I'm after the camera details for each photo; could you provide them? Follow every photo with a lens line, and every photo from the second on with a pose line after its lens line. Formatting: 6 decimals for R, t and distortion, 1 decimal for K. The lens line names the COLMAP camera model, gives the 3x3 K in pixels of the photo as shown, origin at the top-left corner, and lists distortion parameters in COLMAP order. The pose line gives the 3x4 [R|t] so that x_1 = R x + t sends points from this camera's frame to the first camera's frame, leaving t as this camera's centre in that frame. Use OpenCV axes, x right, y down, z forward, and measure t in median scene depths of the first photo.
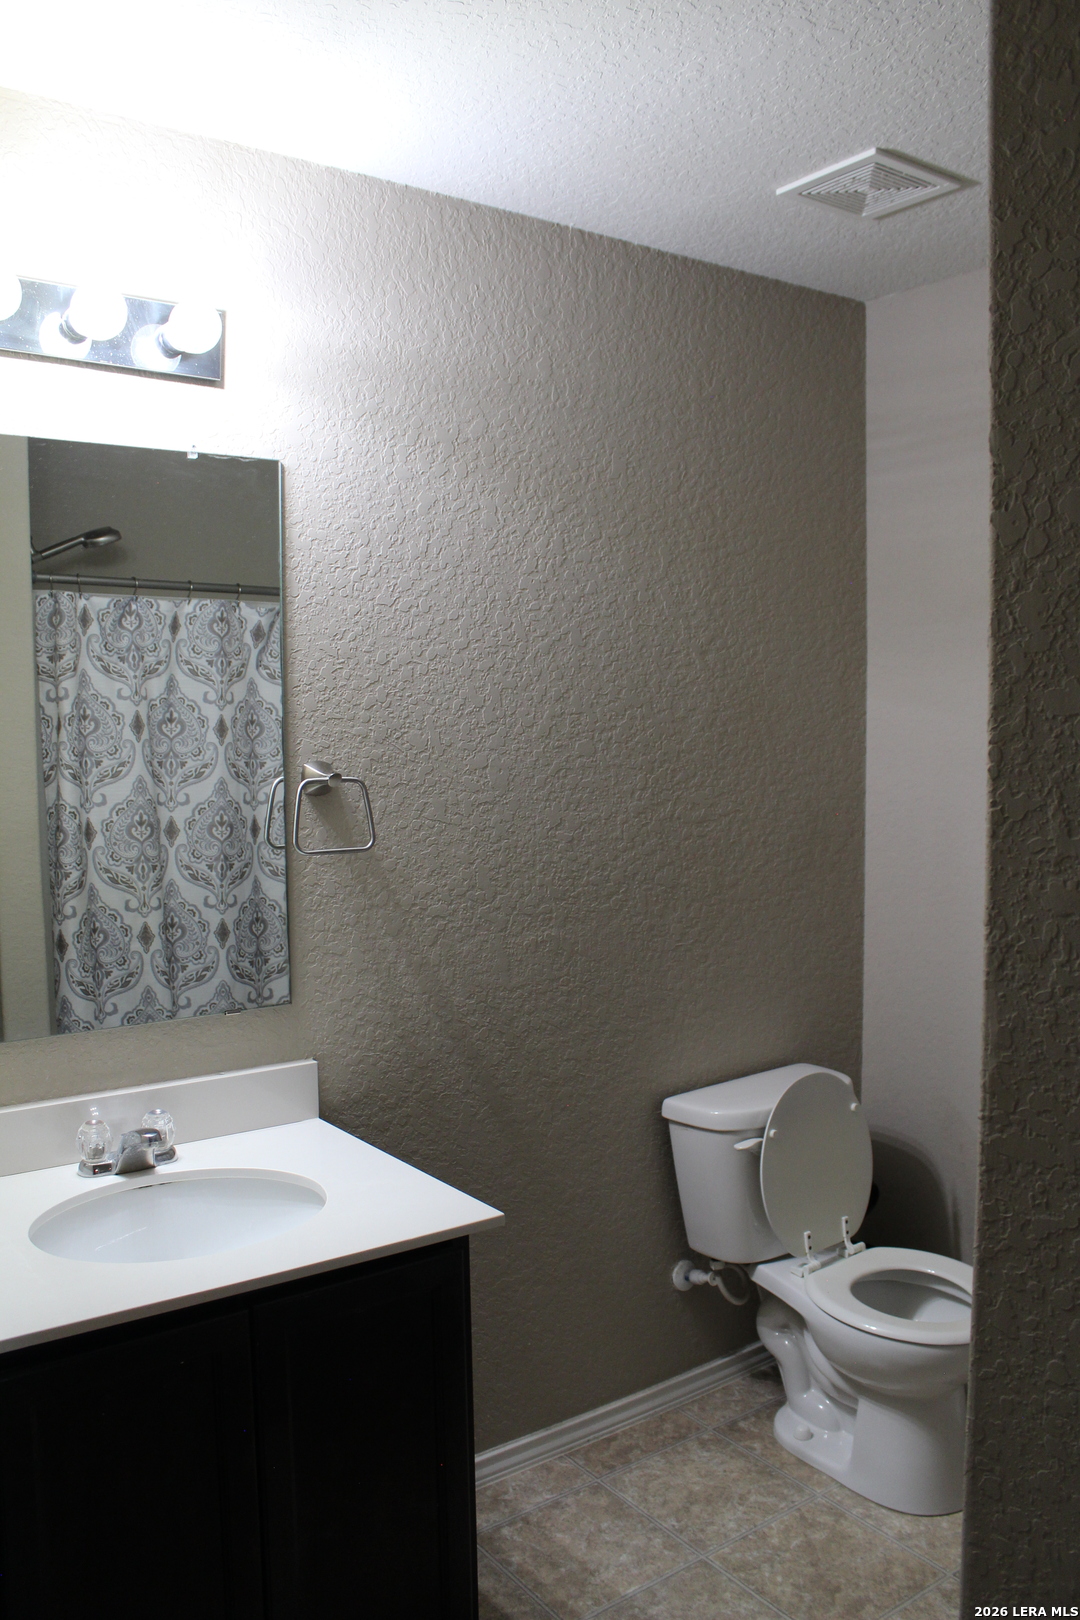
lens RADIAL K [[1346.9, 0, 523.1], [0, 1346.9, 809.0], [0, 0, 1]] dist [-0.177890, 0.164897]
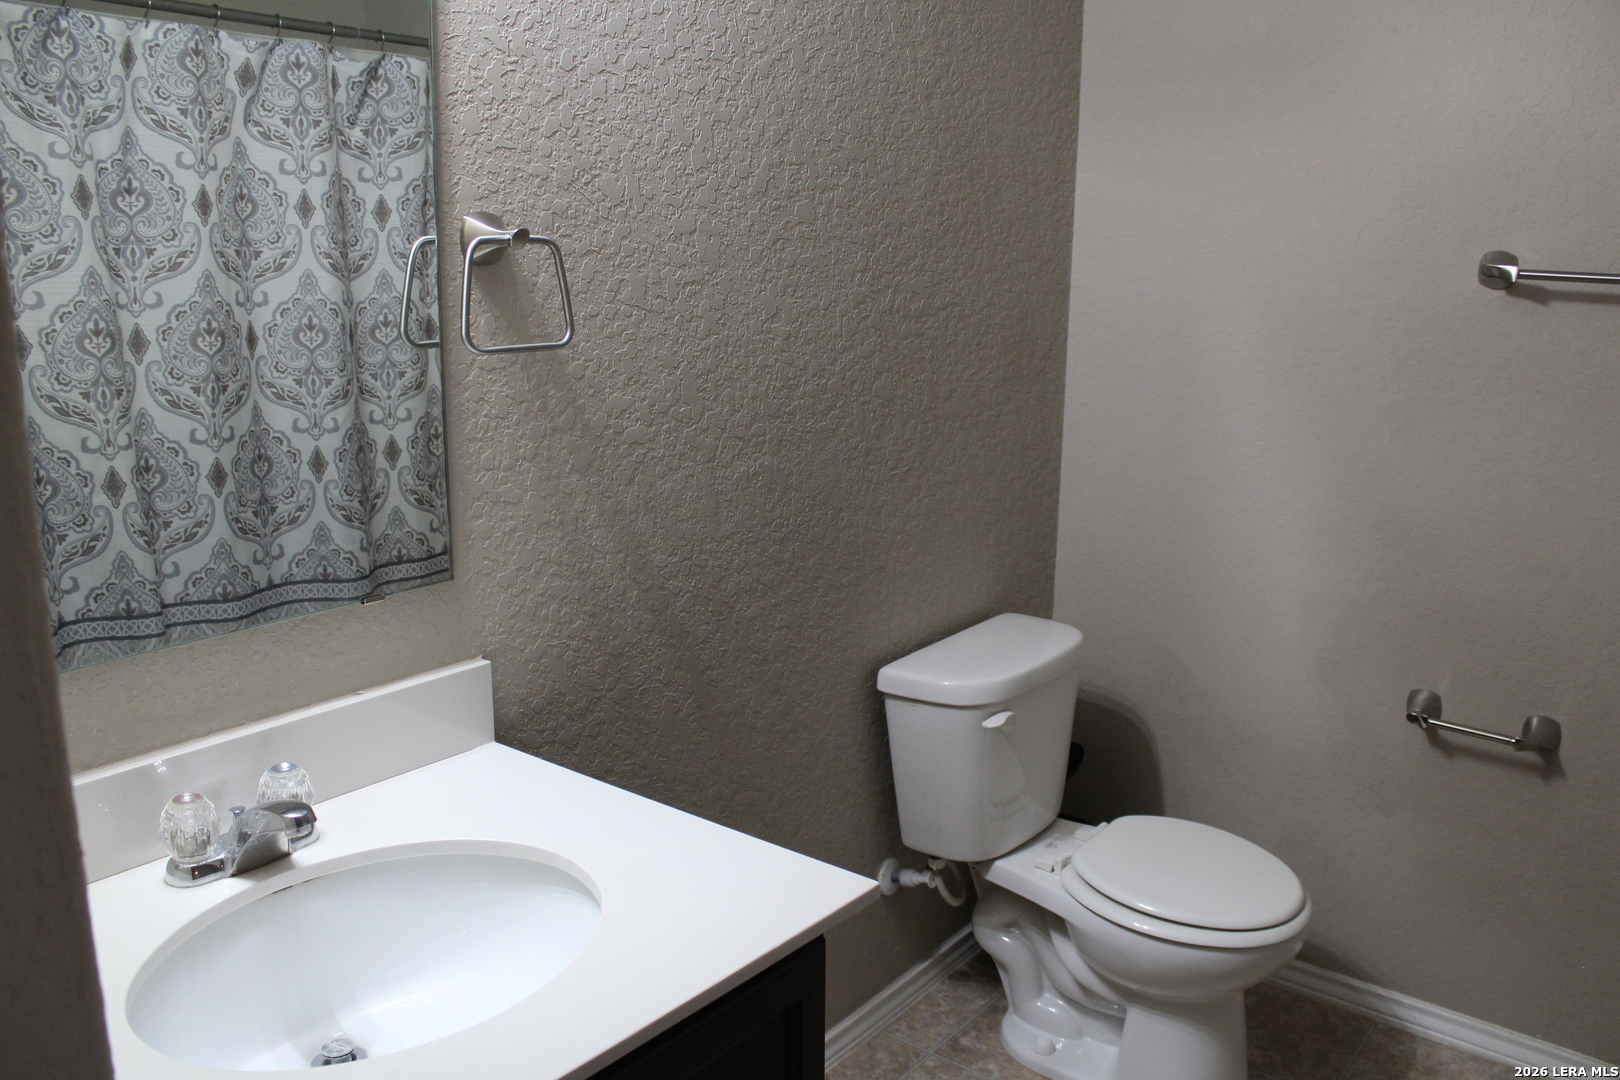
lens RADIAL K [[1346.9, 0, 810.0], [0, 1346.9, 540.0], [0, 0, 1]] dist [-0.177890, 0.164897]
pose [[0.958806, -0.041480, 0.281016, -0.155200], [-0.001731, 0.988409, 0.151802, 0.020364], [-0.284056, -0.146035, 0.947621, 0.263561]]
